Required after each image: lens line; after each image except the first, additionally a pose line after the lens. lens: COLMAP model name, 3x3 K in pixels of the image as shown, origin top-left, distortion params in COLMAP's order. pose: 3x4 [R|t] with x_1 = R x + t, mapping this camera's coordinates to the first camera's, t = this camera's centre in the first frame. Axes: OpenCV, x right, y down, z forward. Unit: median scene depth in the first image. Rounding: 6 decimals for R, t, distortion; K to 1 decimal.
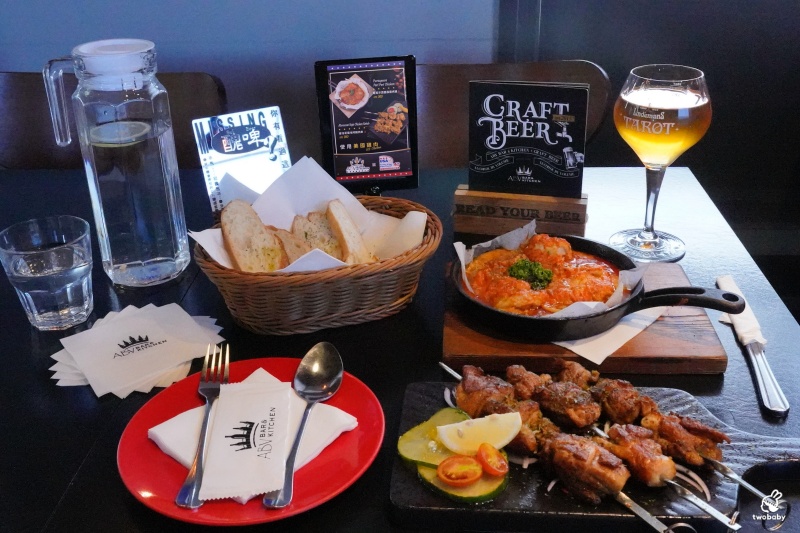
lens RADIAL K [[839.3, 0, 400.0], [0, 839.3, 266.5], [0, 0, 1]] dist [-0.011413, -0.010702]
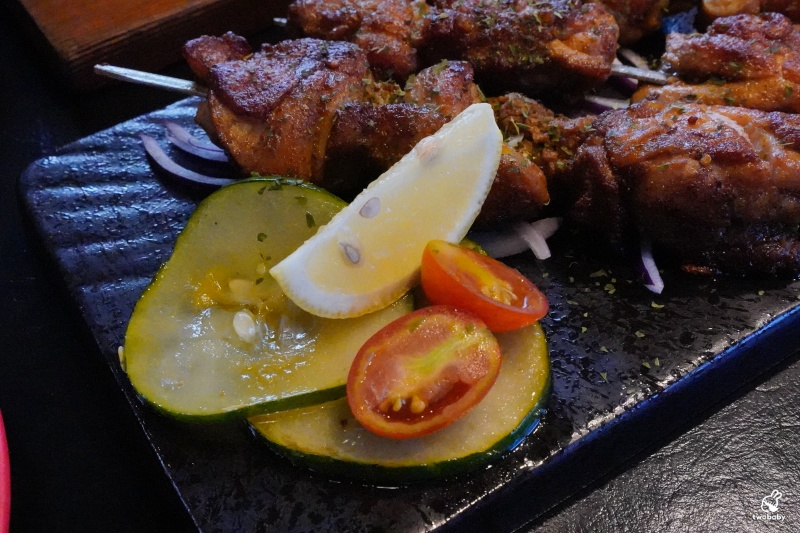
lens RADIAL K [[964.0, 0, 400.0], [0, 964.0, 266.5], [0, 0, 1]] dist [0.001159, -0.006422]
pose [[0.794803, -0.447468, 0.409951, -0.045714], [0.289772, 0.873366, 0.391489, 0.078240], [-0.533216, -0.192365, 0.823818, 0.690576]]
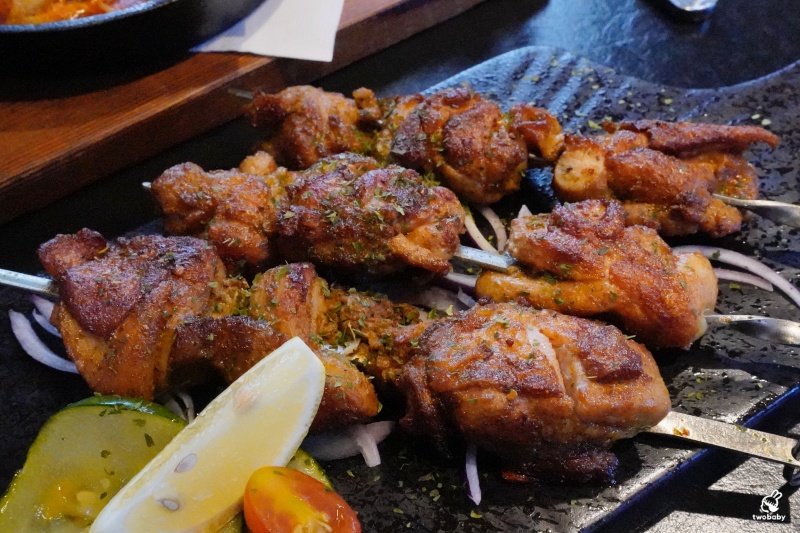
lens RADIAL K [[992.9, 0, 400.0], [0, 992.9, 266.5], [0, 0, 1]] dist [-0.004142, -0.009299]
pose [[0.791473, -0.481331, 0.376684, 0.041484], [0.293793, 0.840035, 0.456100, -0.009251], [-0.535963, -0.250324, 0.806277, 0.655992]]
